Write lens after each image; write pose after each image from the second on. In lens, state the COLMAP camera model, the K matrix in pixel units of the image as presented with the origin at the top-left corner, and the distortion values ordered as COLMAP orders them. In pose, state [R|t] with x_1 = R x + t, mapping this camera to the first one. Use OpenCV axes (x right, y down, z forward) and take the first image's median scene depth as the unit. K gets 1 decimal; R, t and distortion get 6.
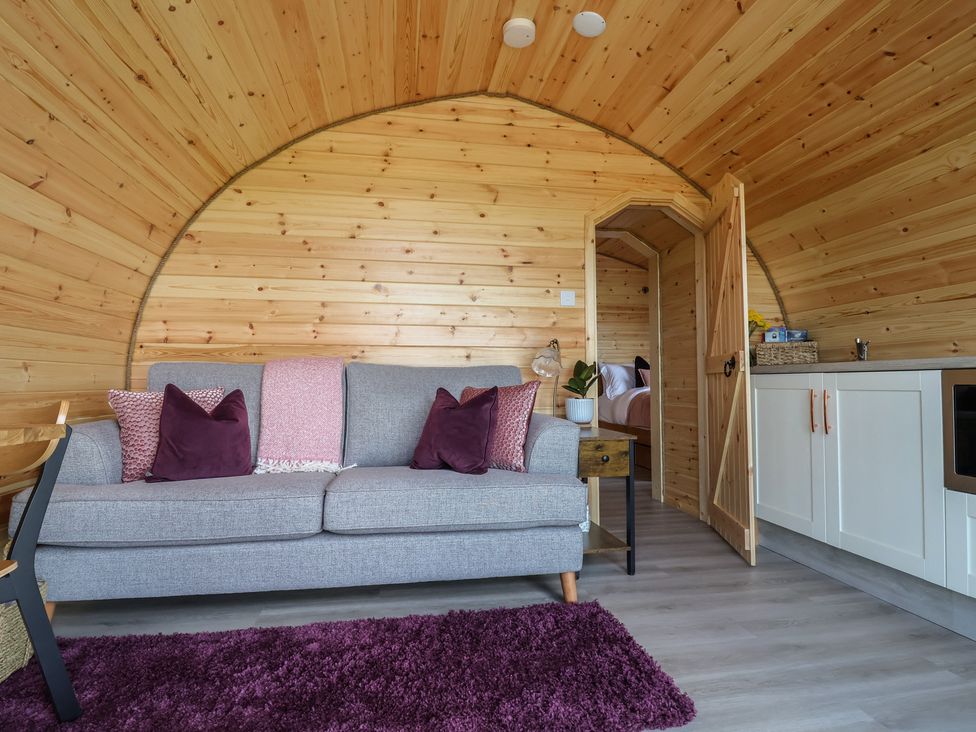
lens RADIAL K [[526.4, 0, 485.3], [0, 526.4, 365.4], [0, 0, 1]] dist [0.001623, -0.013772]
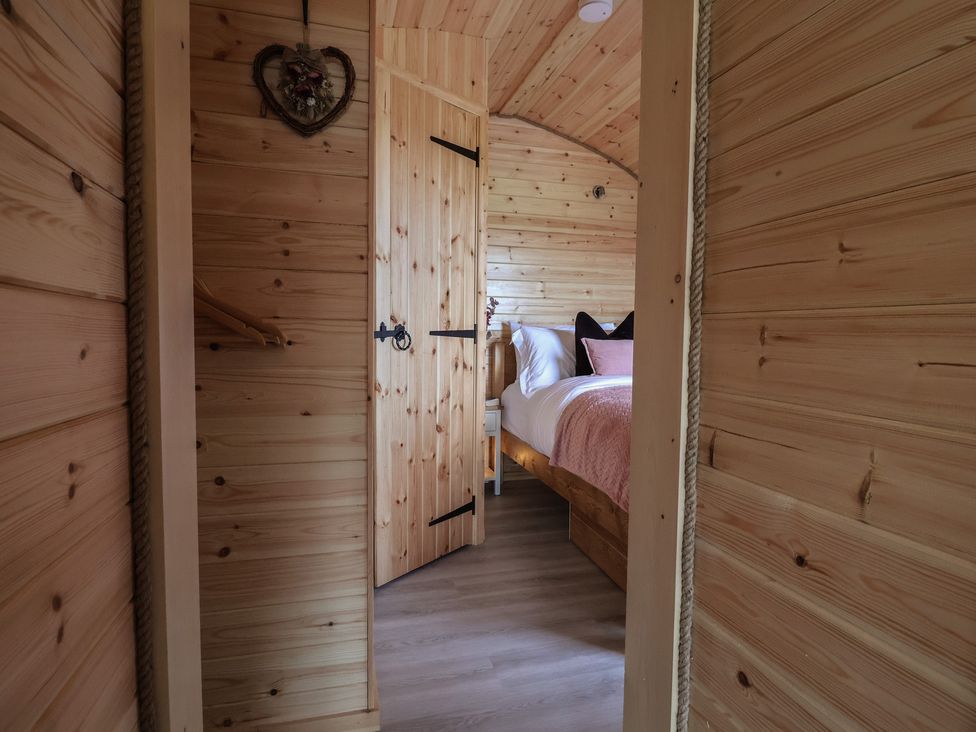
lens RADIAL K [[521.0, 0, 485.7], [0, 521.0, 362.9], [0, 0, 1]] dist [0.001970, -0.013319]
pose [[0.994440, 0.006048, 0.105134, 0.141862], [-0.015277, 0.996074, 0.087200, -0.010541], [-0.104193, -0.088321, 0.990628, 0.495444]]
